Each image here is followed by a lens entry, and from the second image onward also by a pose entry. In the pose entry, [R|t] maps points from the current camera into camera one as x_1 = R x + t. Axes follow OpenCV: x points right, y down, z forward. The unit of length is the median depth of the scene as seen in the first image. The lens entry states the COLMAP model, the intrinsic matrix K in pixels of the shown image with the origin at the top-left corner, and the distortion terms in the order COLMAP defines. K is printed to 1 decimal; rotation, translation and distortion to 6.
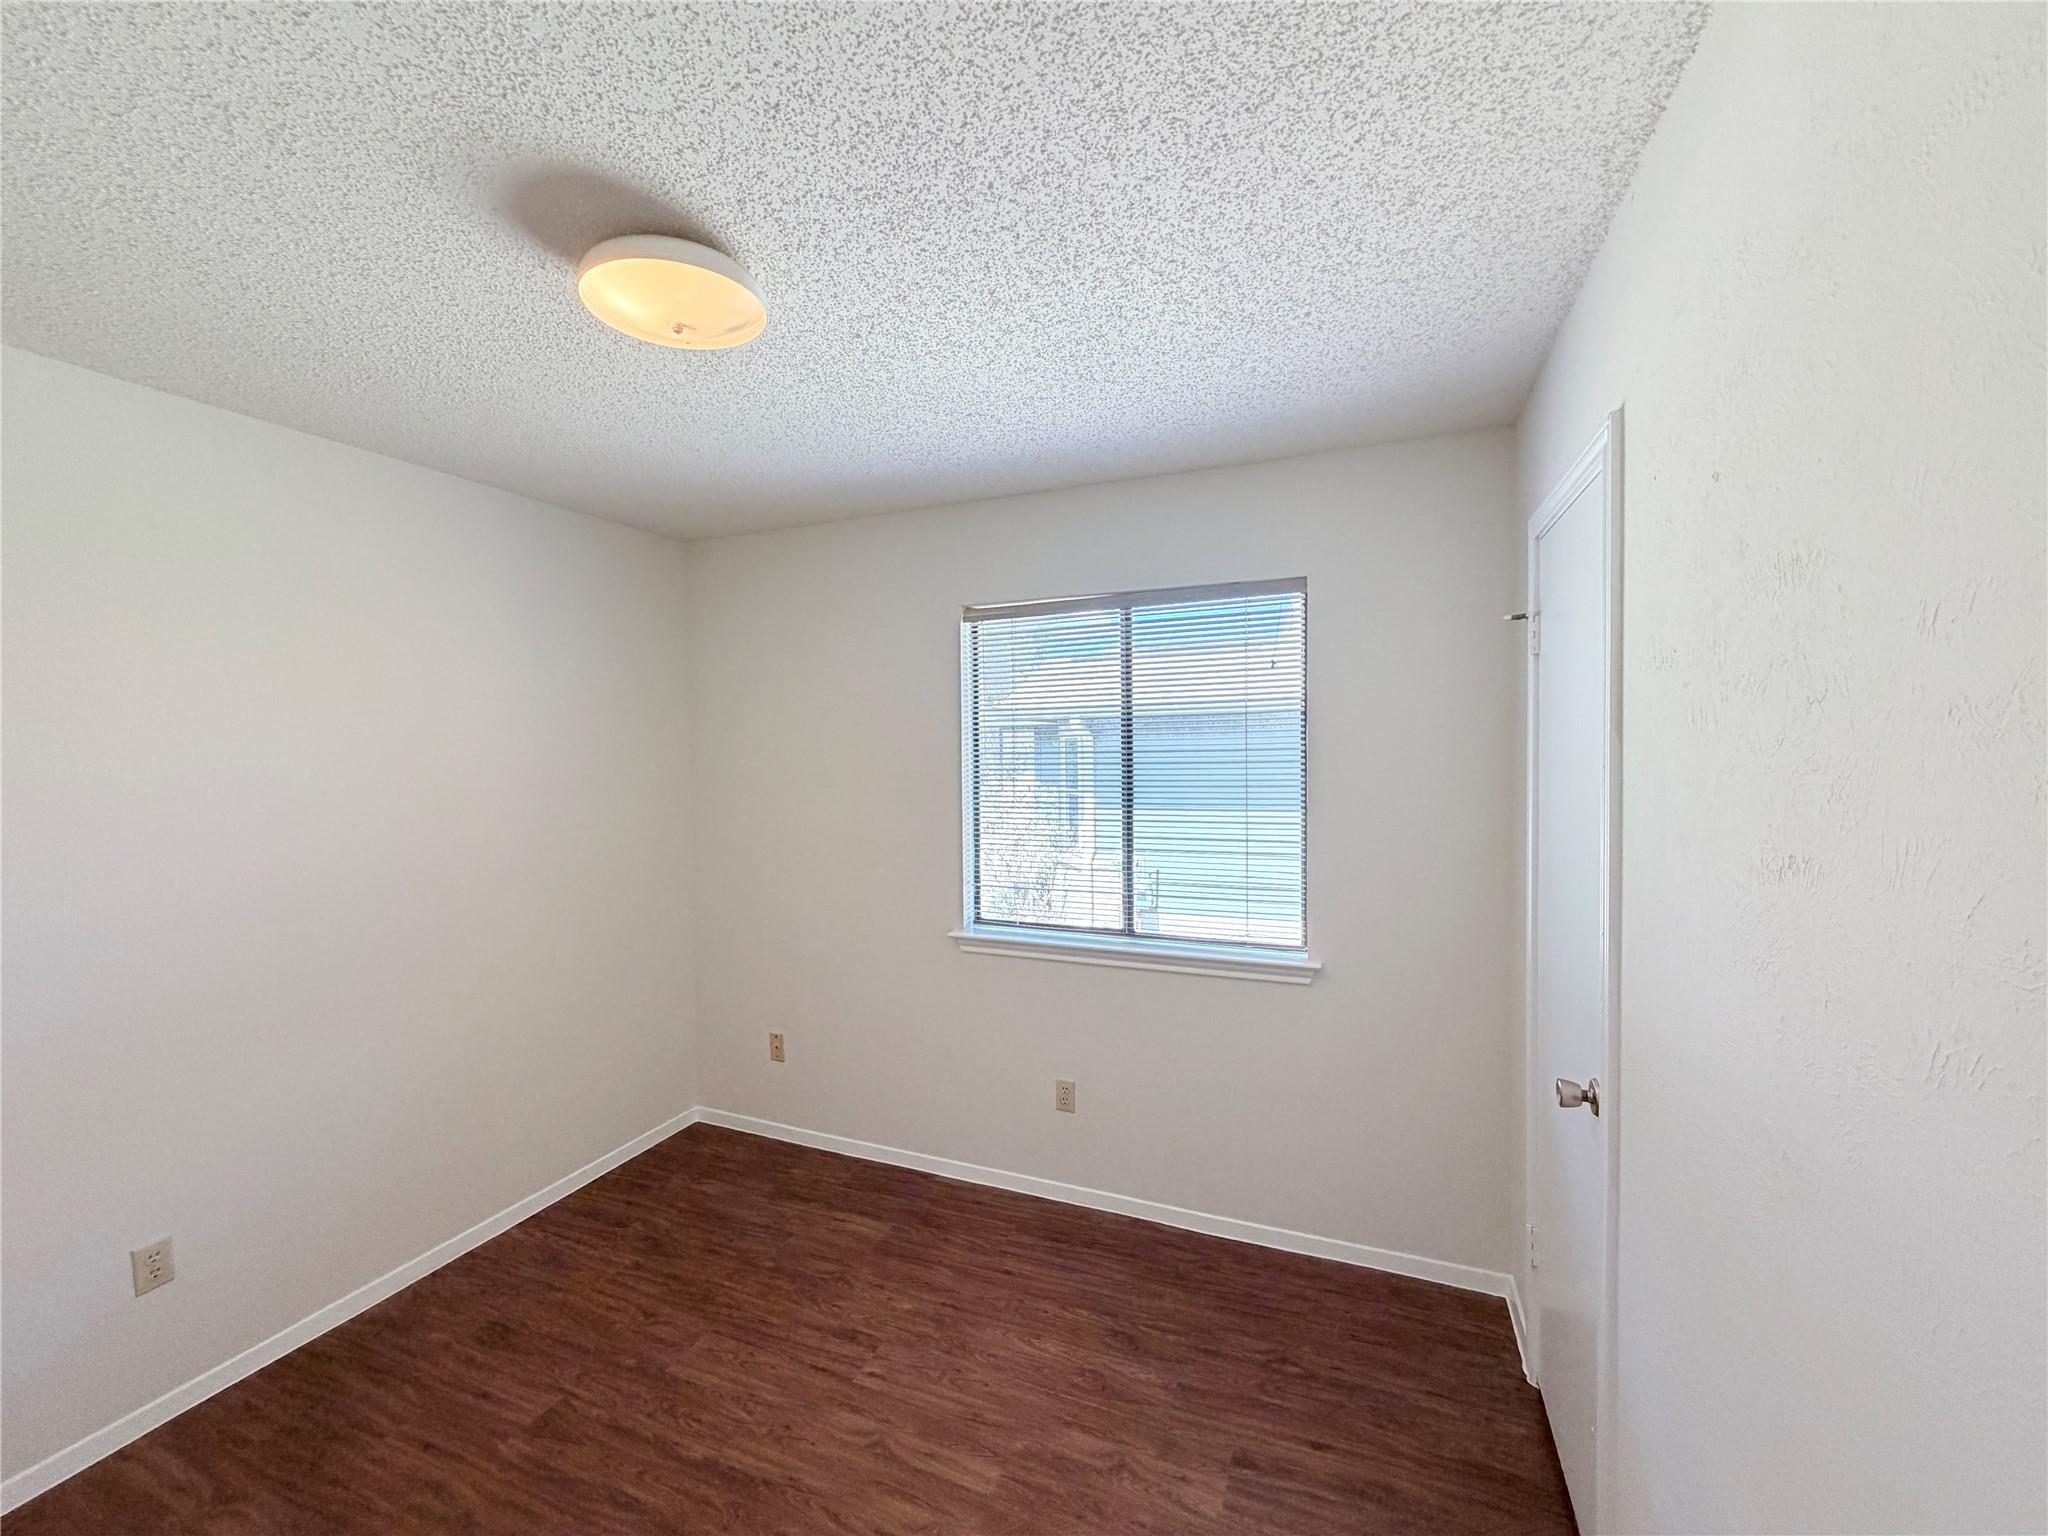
lens RADIAL K [[819.3, 0, 1022.0], [0, 819.3, 779.3], [0, 0, 1]] dist [-0.000666, 0.000270]
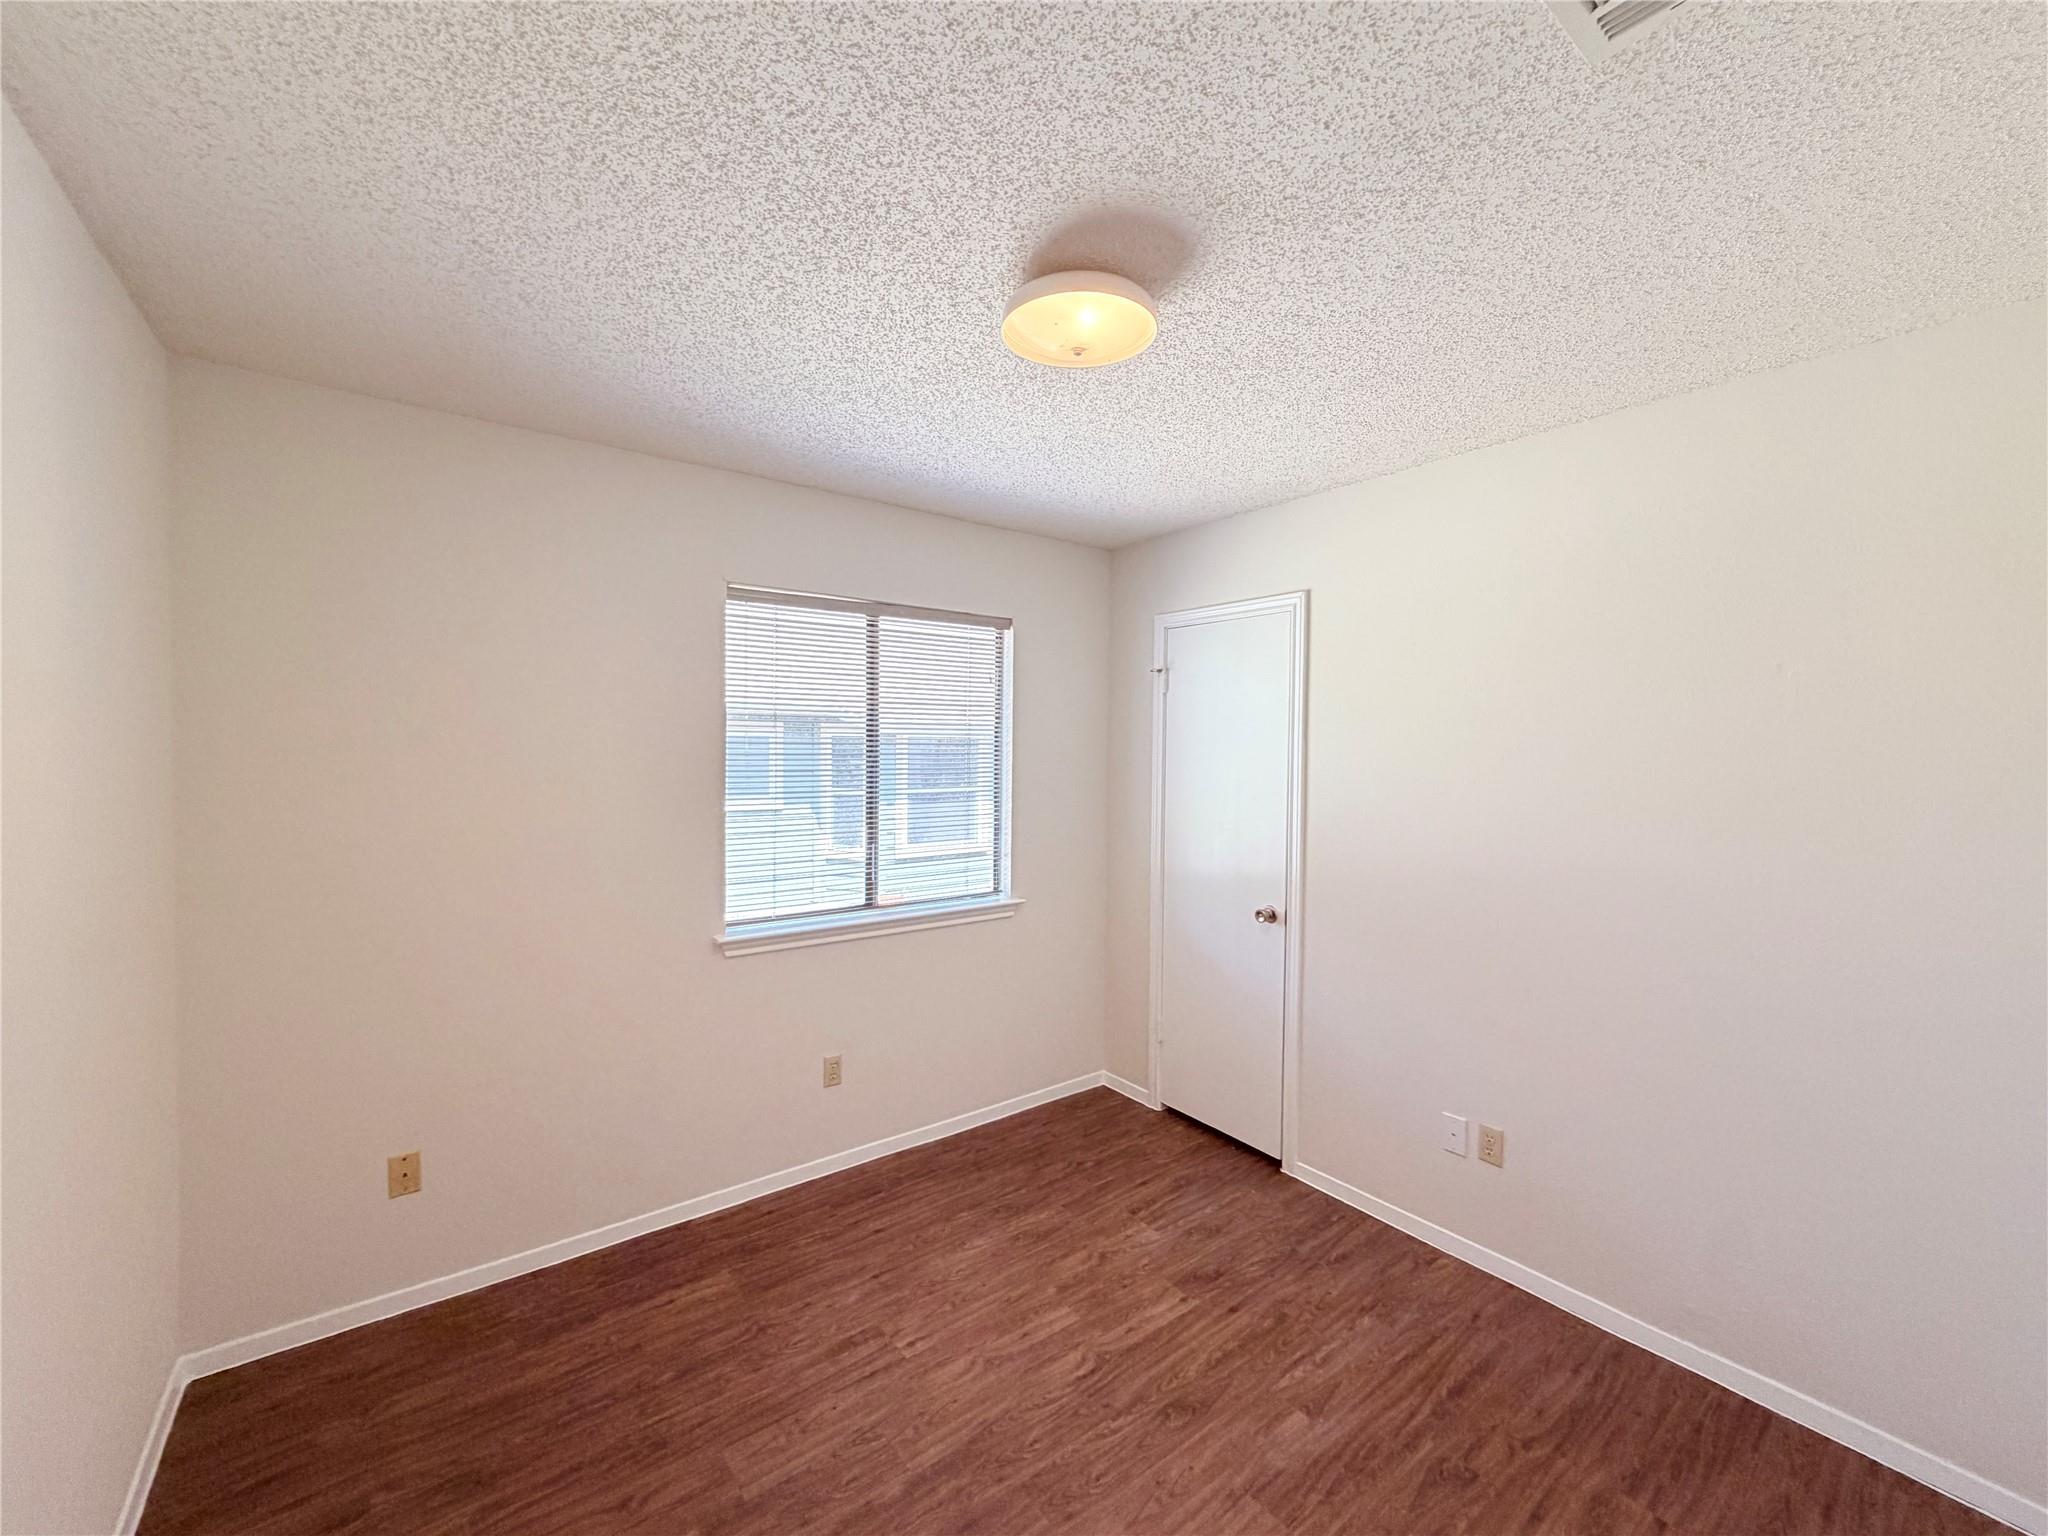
lens RADIAL K [[819.3, 0, 1027.0], [0, 819.3, 774.2], [0, 0, 1]] dist [-0.000666, 0.000270]
pose [[0.496331, -0.009195, 0.868084, -0.836933], [0.015982, 0.999871, 0.001454, 0.010896], [-0.867986, 0.013152, 0.496414, 0.297688]]
